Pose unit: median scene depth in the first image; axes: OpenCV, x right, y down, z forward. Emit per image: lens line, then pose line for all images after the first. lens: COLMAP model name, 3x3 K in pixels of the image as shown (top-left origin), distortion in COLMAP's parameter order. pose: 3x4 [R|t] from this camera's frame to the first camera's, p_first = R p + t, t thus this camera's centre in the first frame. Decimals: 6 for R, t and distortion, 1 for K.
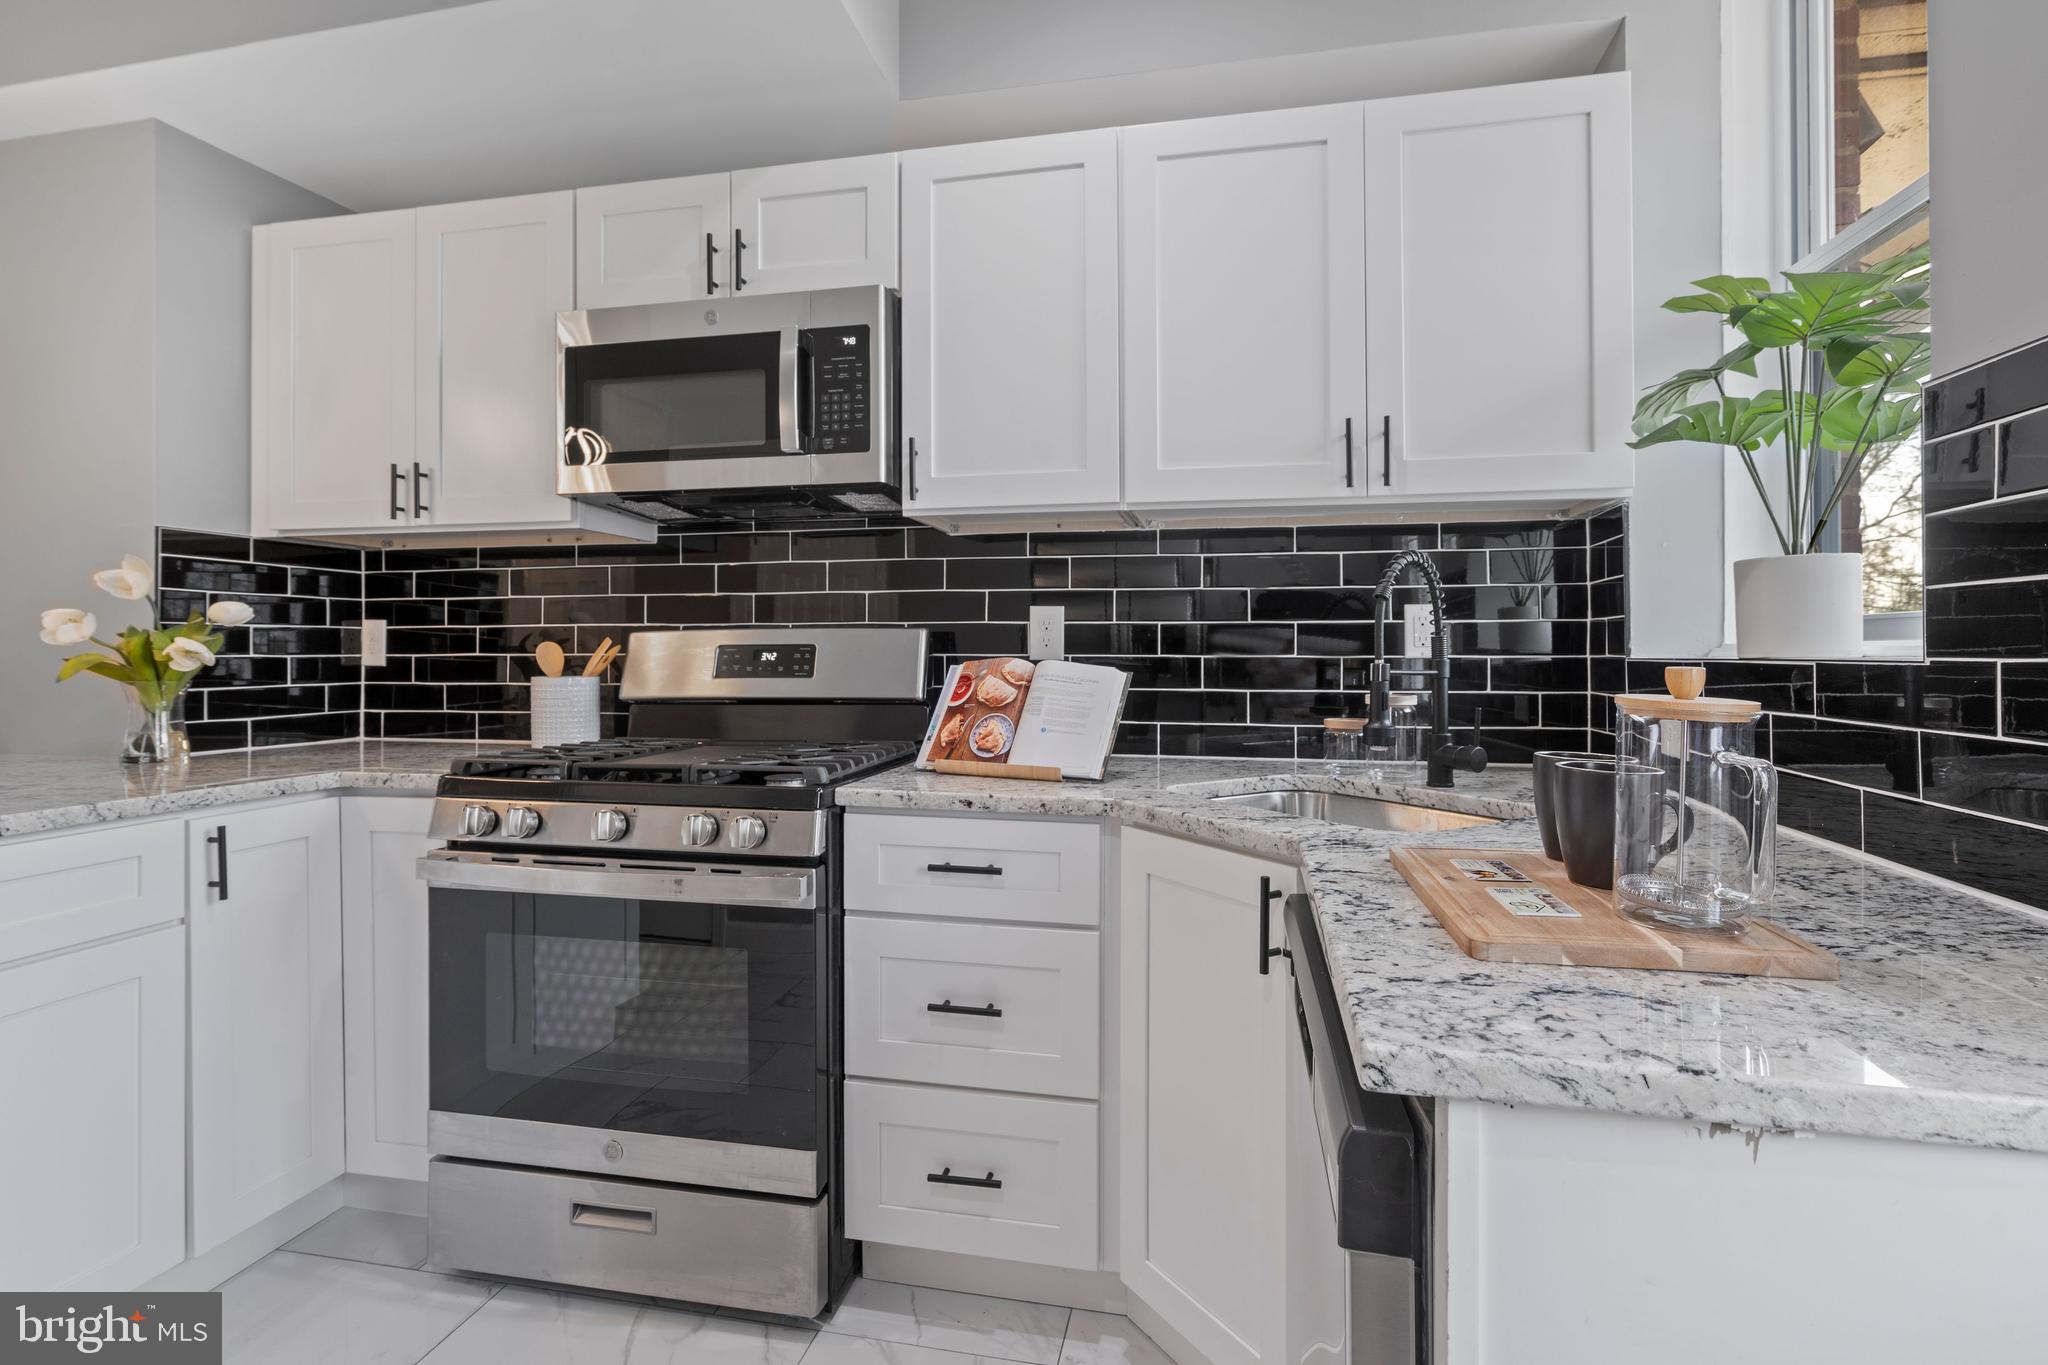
lens RADIAL K [[972.8, 0, 1042.9], [0, 972.8, 640.8], [0, 0, 1]] dist [-0.014306, 0.004860]
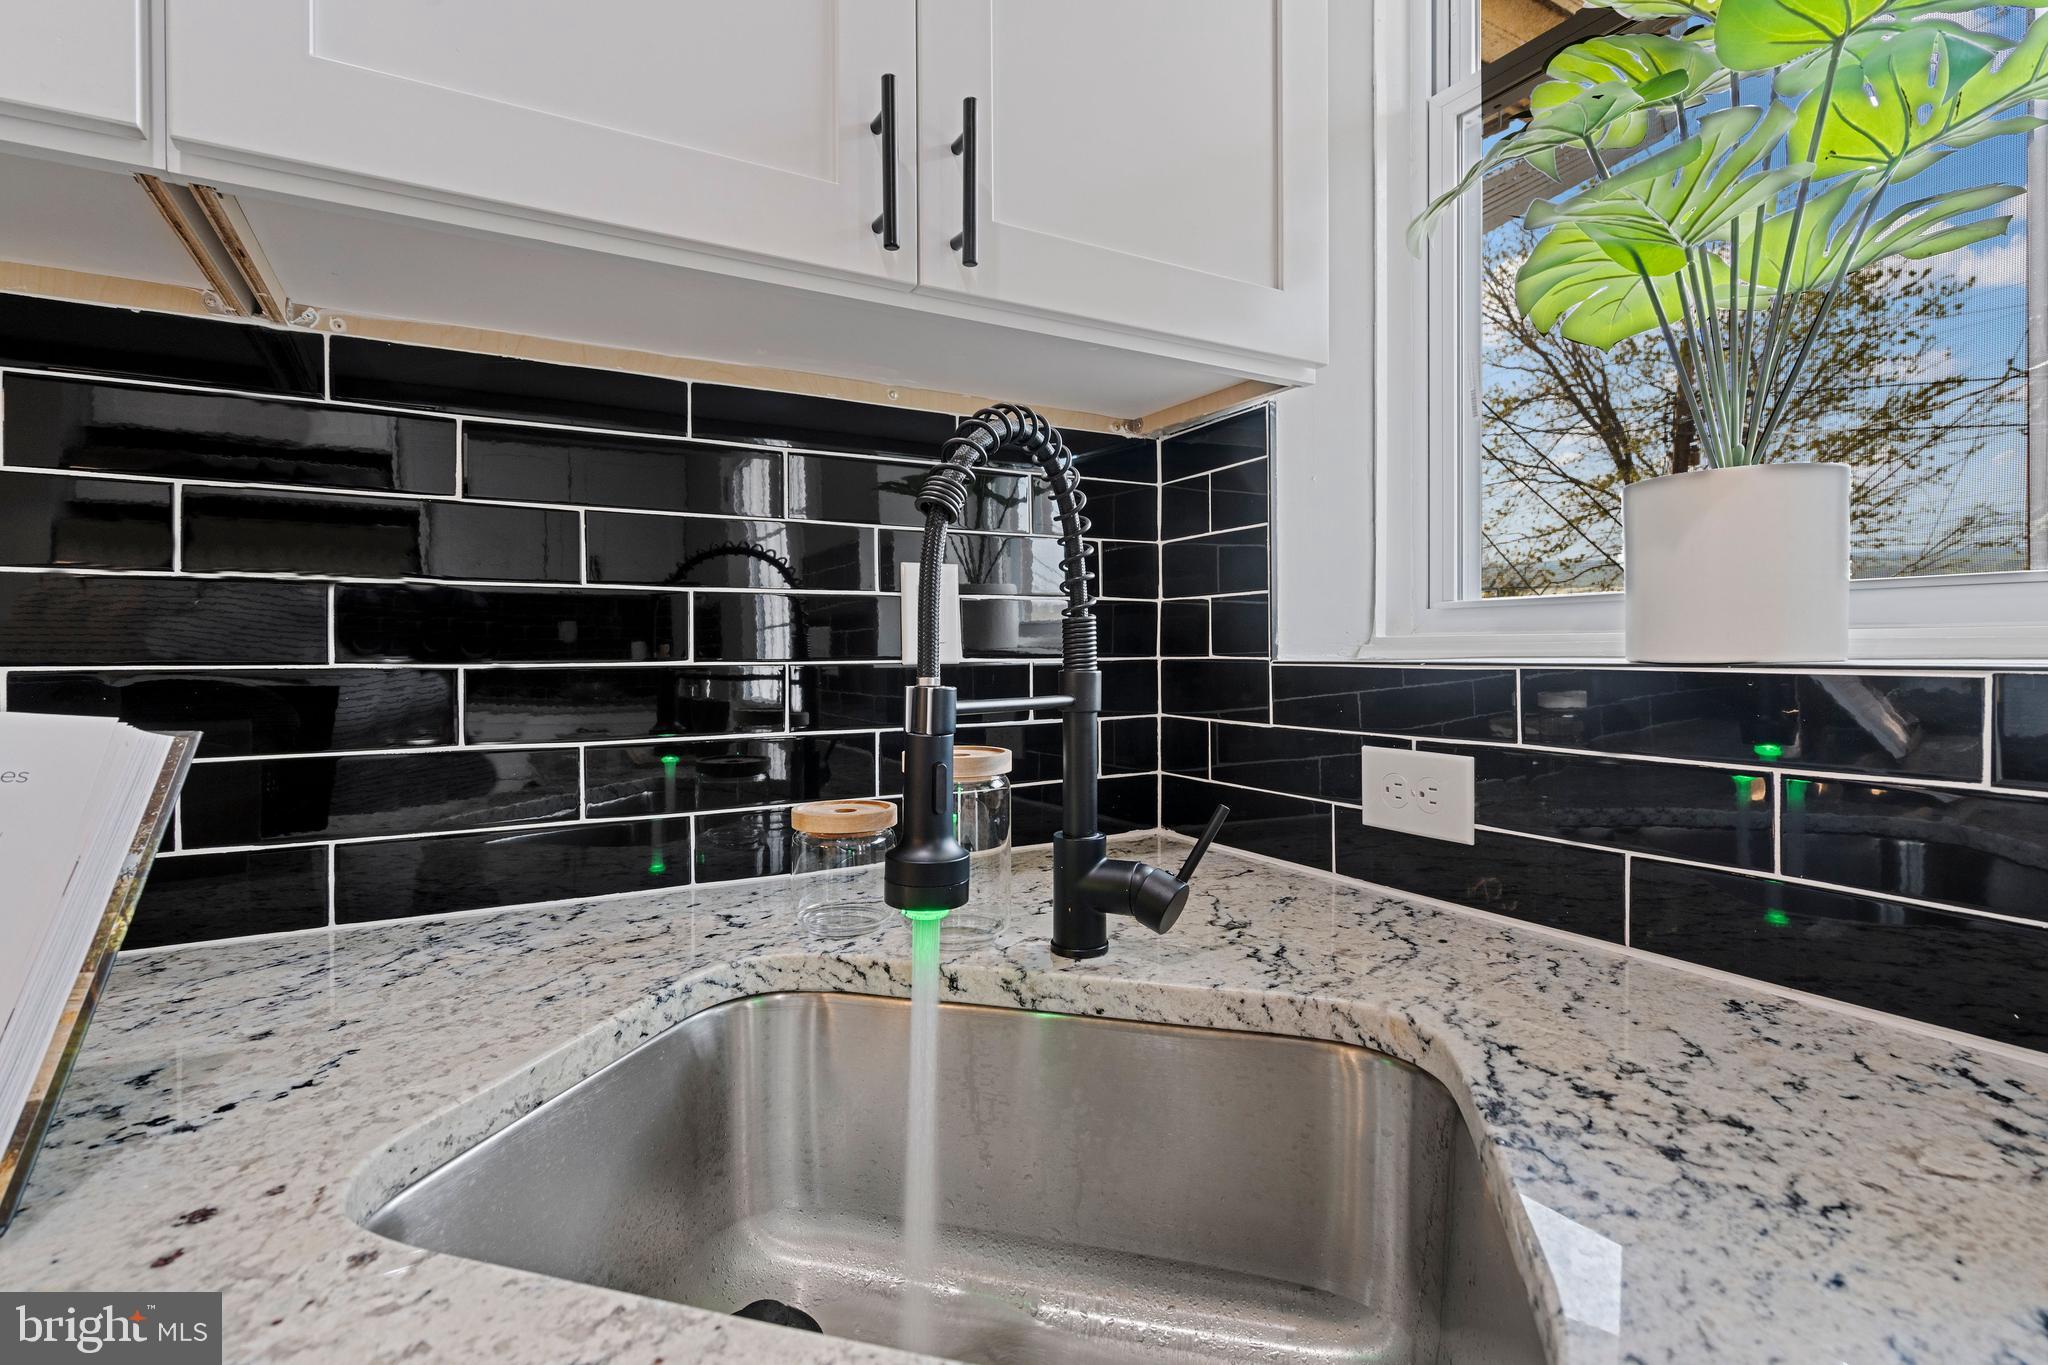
lens RADIAL K [[972.8, 0, 1030.4], [0, 972.8, 653.9], [0, 0, 1]] dist [-0.014306, 0.004860]
pose [[0.746809, -0.008978, 0.664978, 0.083483], [-0.000641, 0.999899, 0.014219, 0.004474], [-0.665038, -0.011045, 0.746728, 0.618073]]
